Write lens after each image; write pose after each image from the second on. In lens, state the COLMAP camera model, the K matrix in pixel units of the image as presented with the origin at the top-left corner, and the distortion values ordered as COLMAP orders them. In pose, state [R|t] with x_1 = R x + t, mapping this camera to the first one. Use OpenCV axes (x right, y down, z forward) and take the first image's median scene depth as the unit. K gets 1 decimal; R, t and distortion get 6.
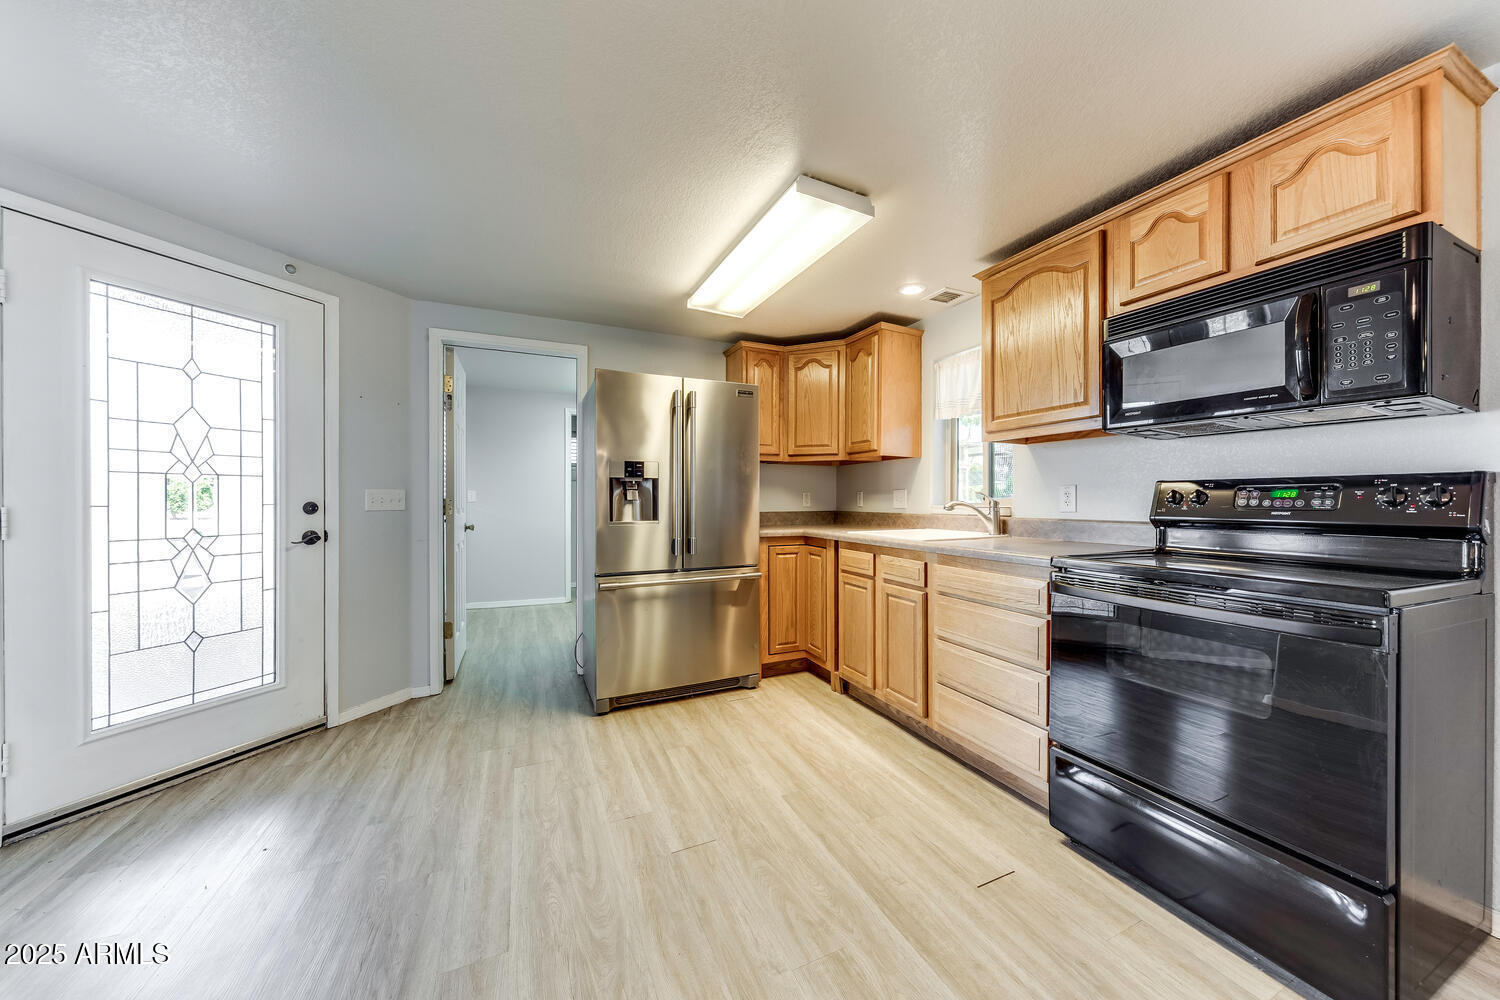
lens RADIAL K [[529.6, 0, 775.0], [0, 529.6, 499.8], [0, 0, 1]] dist [0.001324, 0.000065]
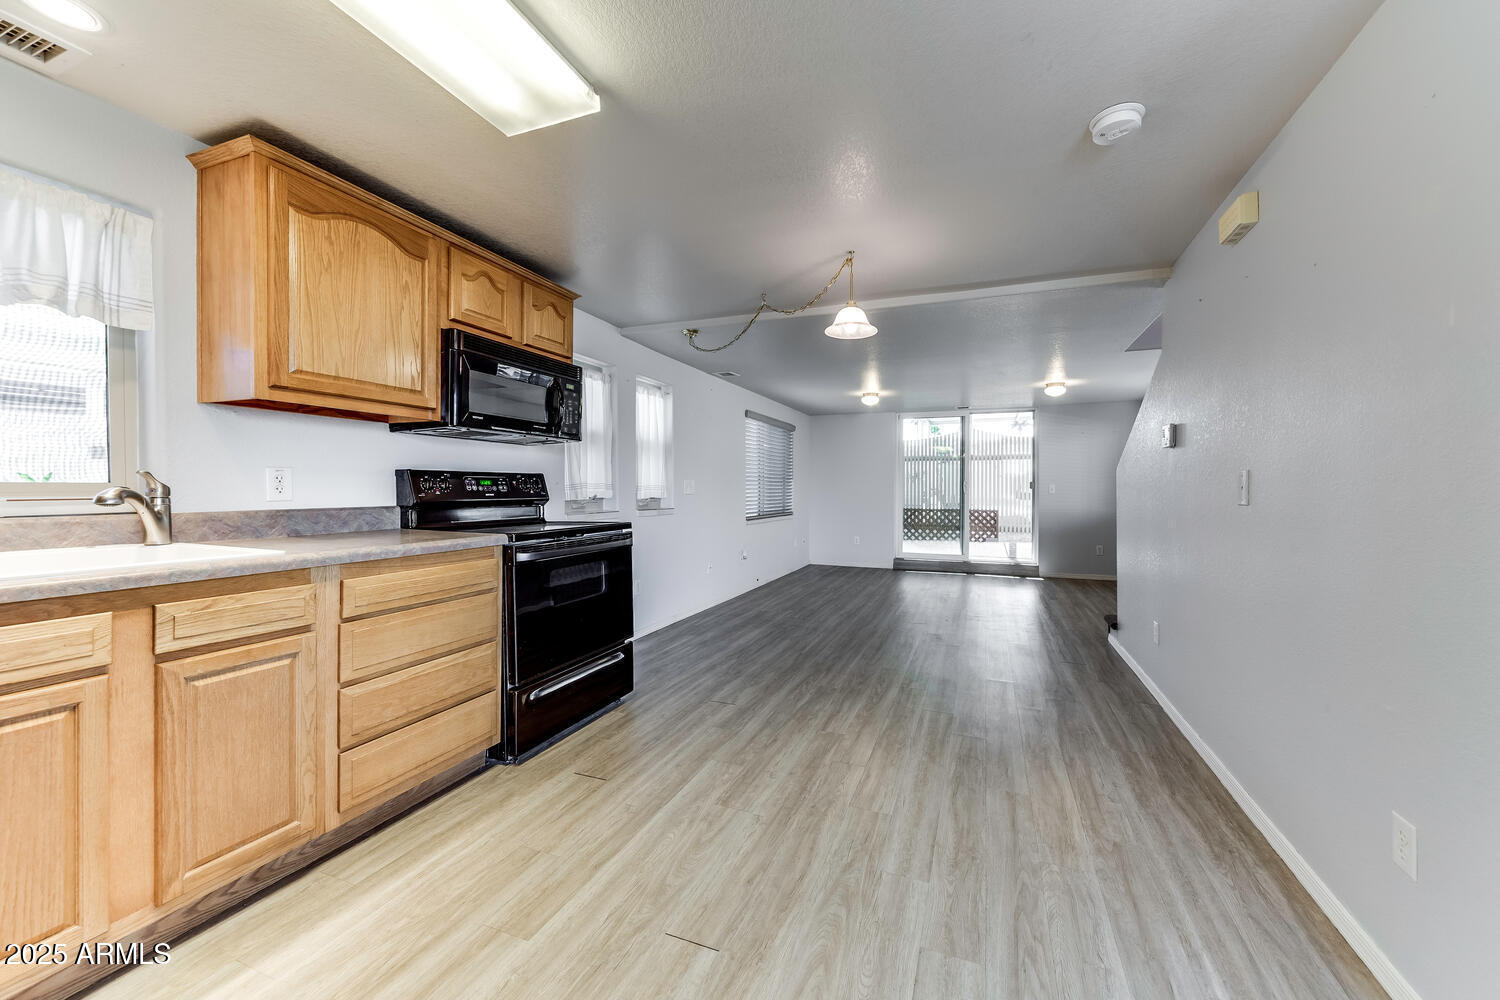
lens RADIAL K [[547.7, 0, 793.6], [0, 547.7, 493.2], [0, 0, 1]] dist [0.000553, 0.000062]
pose [[-0.705460, -0.011202, 0.708661, -0.498263], [-0.003973, 0.999922, 0.011851, -0.001601], [-0.708739, 0.005545, -0.705449, 0.893248]]
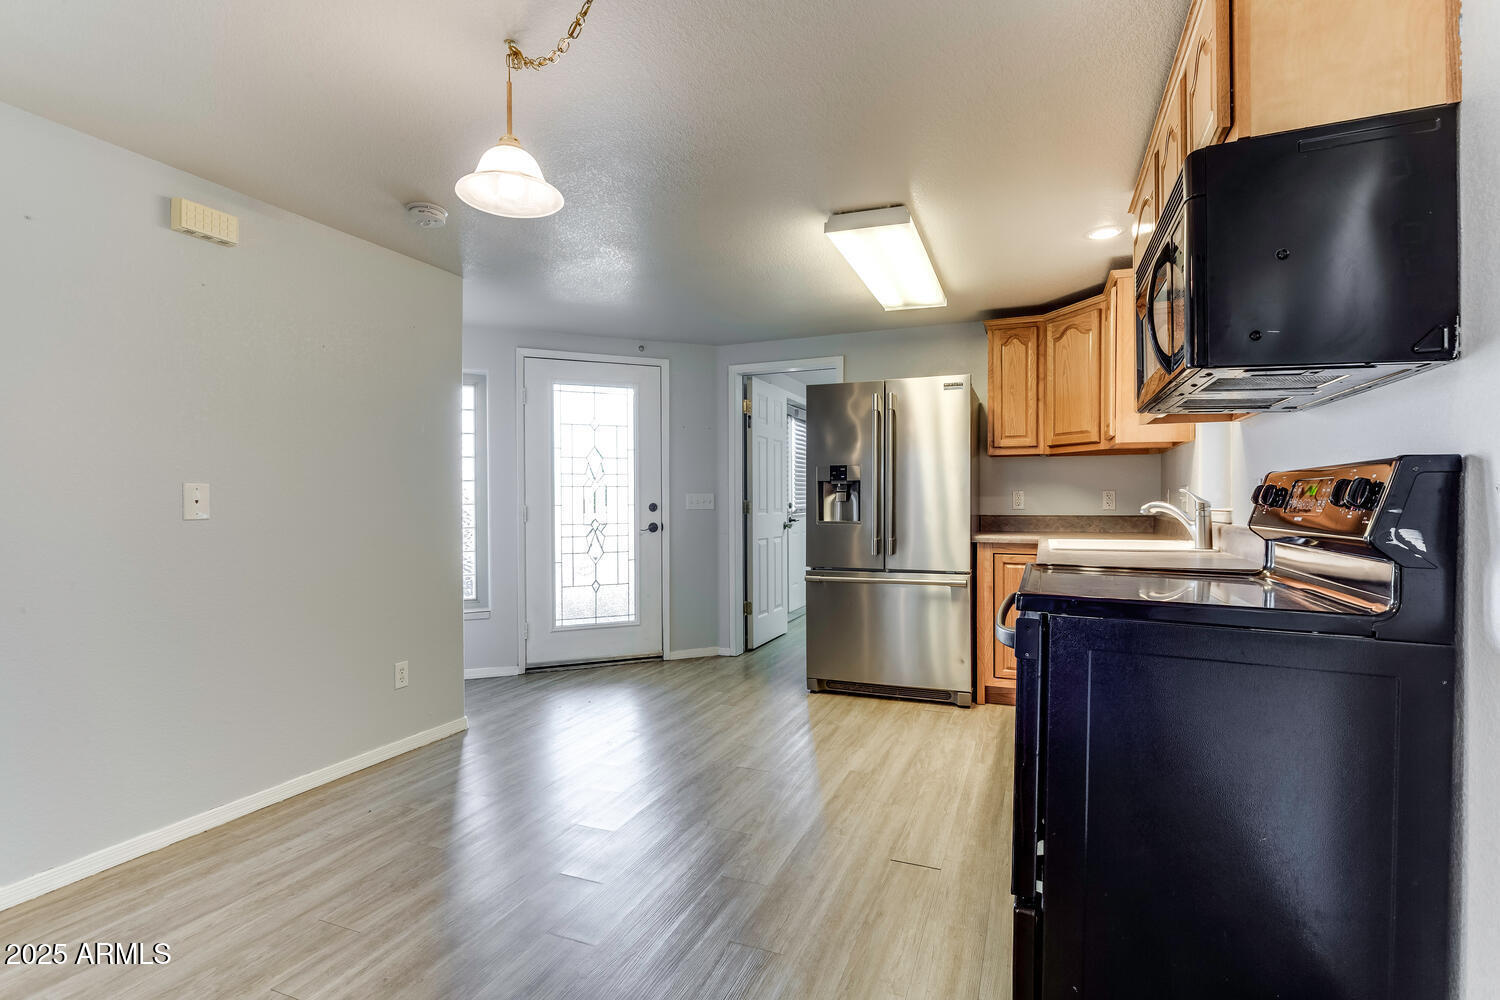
lens RADIAL K [[702.7, 0, 750.0], [0, 702.7, 500.0], [0, 0, 1]] dist [0.002198, 0.000543]
pose [[0.666801, -0.003595, -0.745227, 0.690880], [0.002697, 0.999993, -0.002412, 0.000784], [0.745231, -0.000402, 0.666806, -0.091359]]
